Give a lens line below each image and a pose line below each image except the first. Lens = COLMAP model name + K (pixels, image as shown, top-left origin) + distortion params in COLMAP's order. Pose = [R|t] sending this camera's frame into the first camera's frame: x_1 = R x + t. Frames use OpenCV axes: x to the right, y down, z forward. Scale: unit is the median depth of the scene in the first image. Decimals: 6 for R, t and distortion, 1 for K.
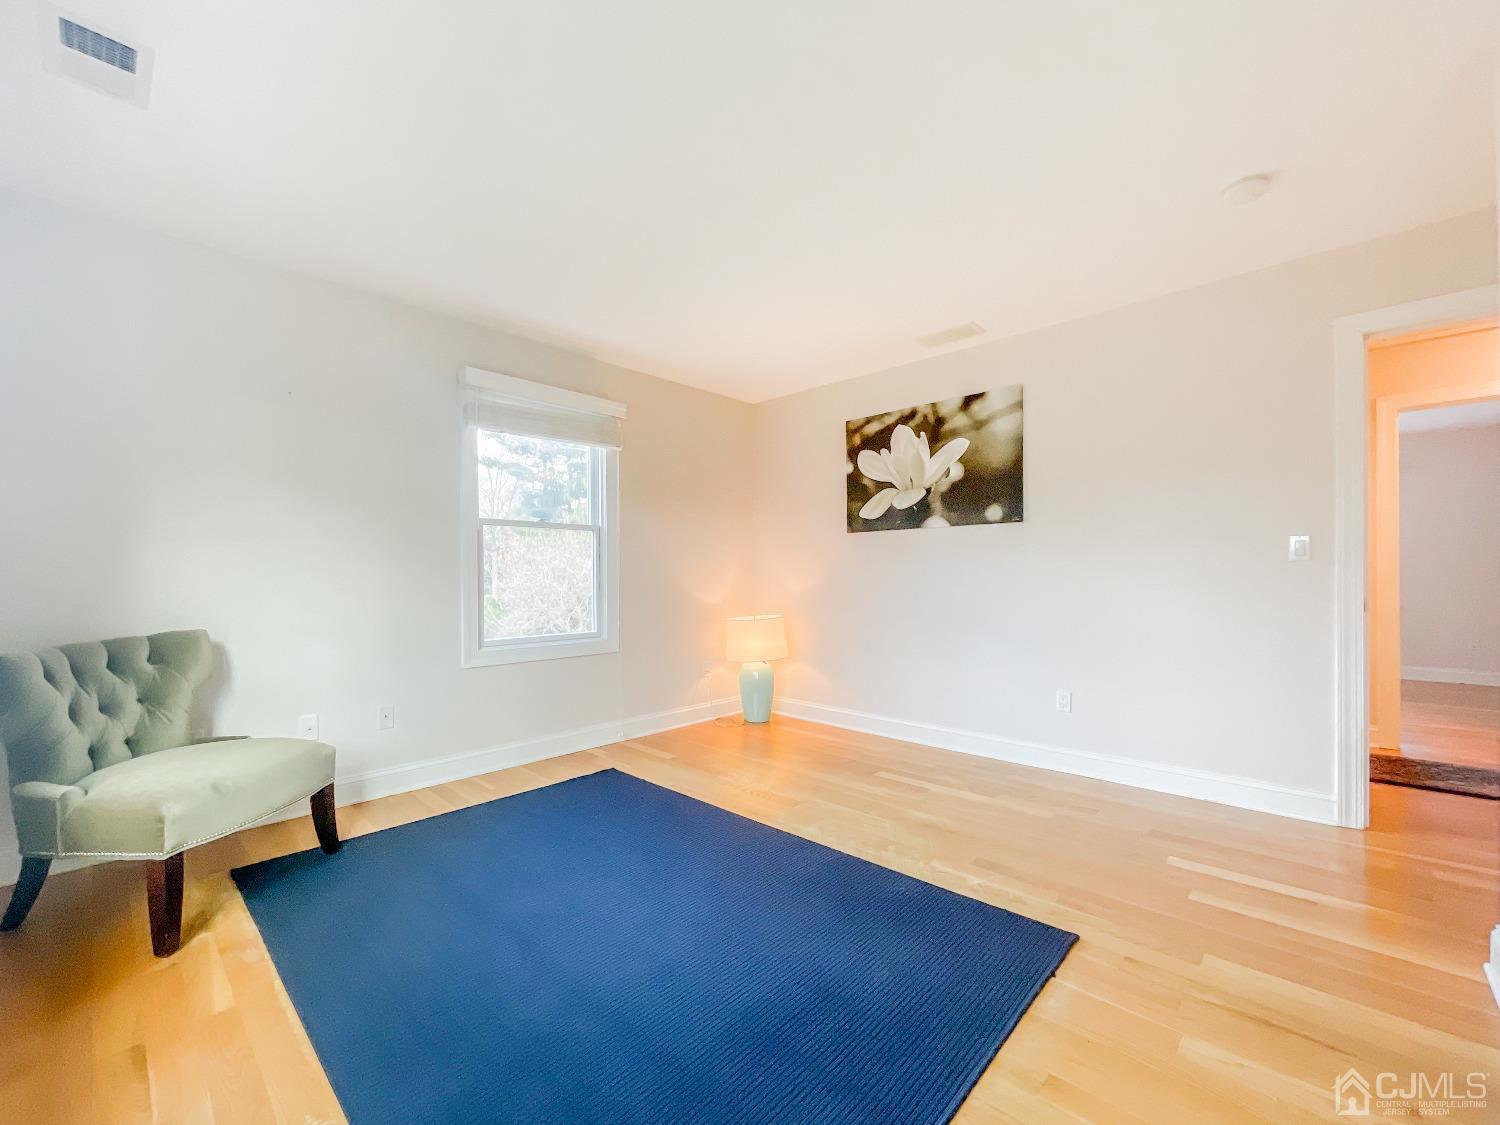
lens RADIAL K [[613.5, 0, 747.4], [0, 613.5, 579.5], [0, 0, 1]] dist [-0.001472, -0.000191]
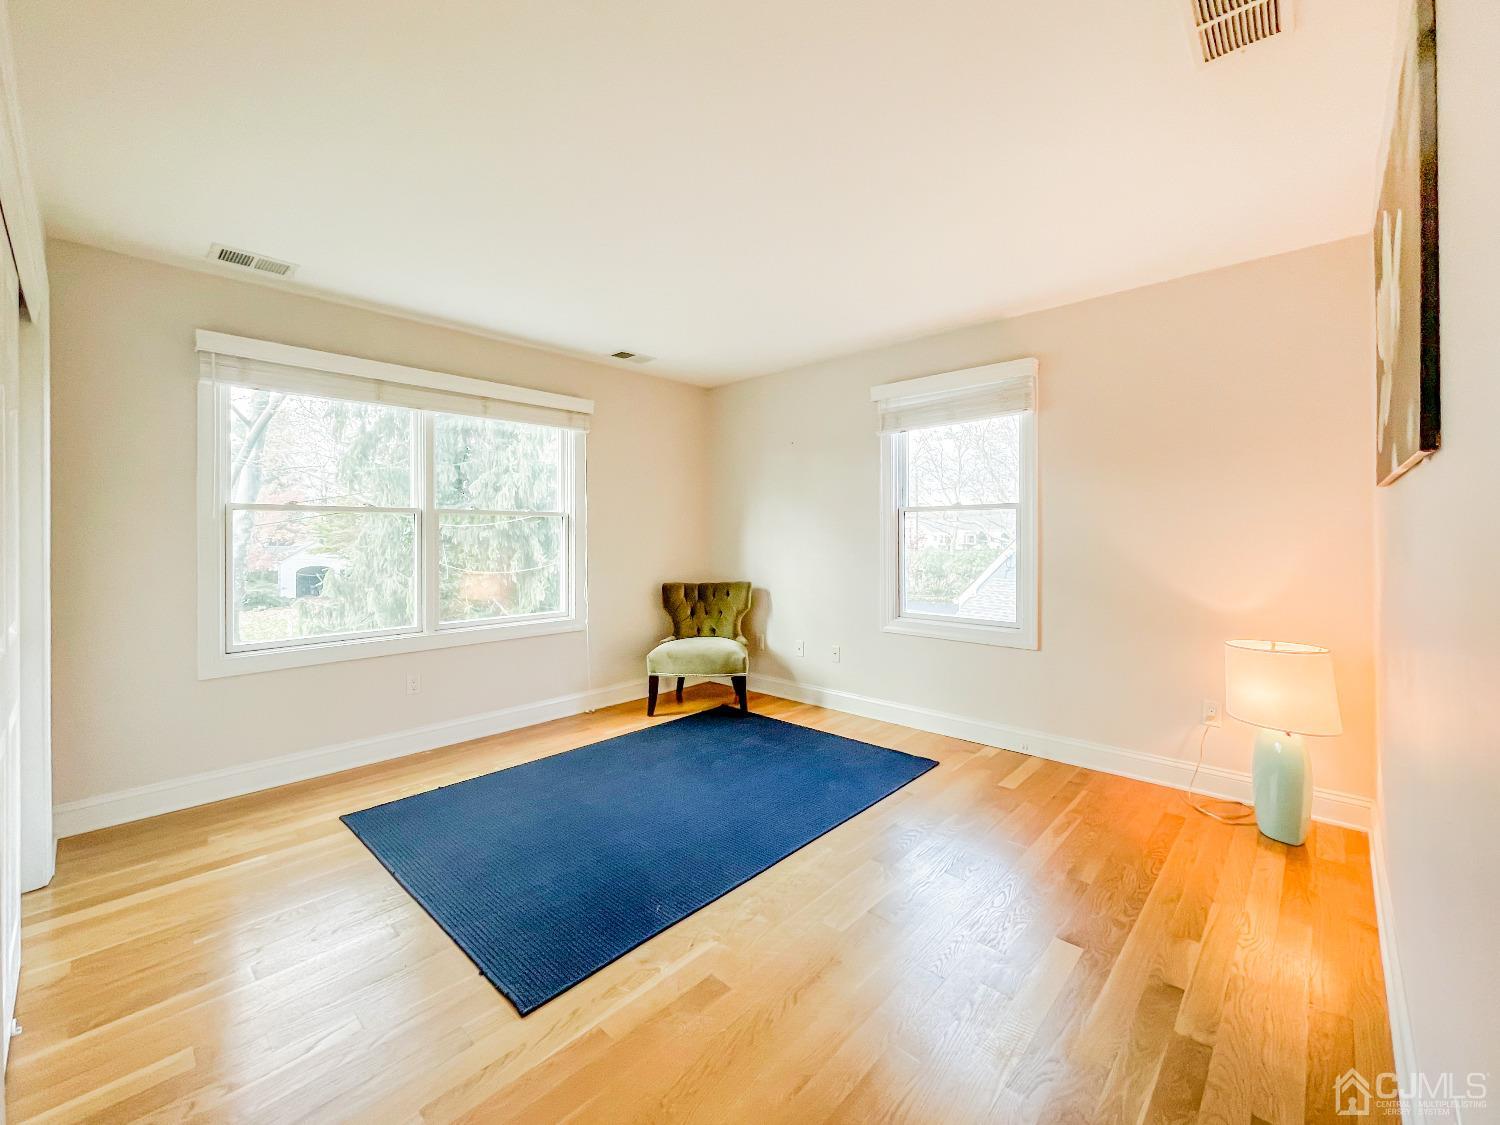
lens RADIAL K [[624.3, 0, 750.5], [0, 624.3, 536.8], [0, 0, 1]] dist [-0.000590, 0.000053]
pose [[0.012969, 0.011209, -0.999853, 0.763391], [-0.001540, 0.999936, 0.011190, -0.056537], [0.999915, 0.001394, 0.012985, 0.704698]]
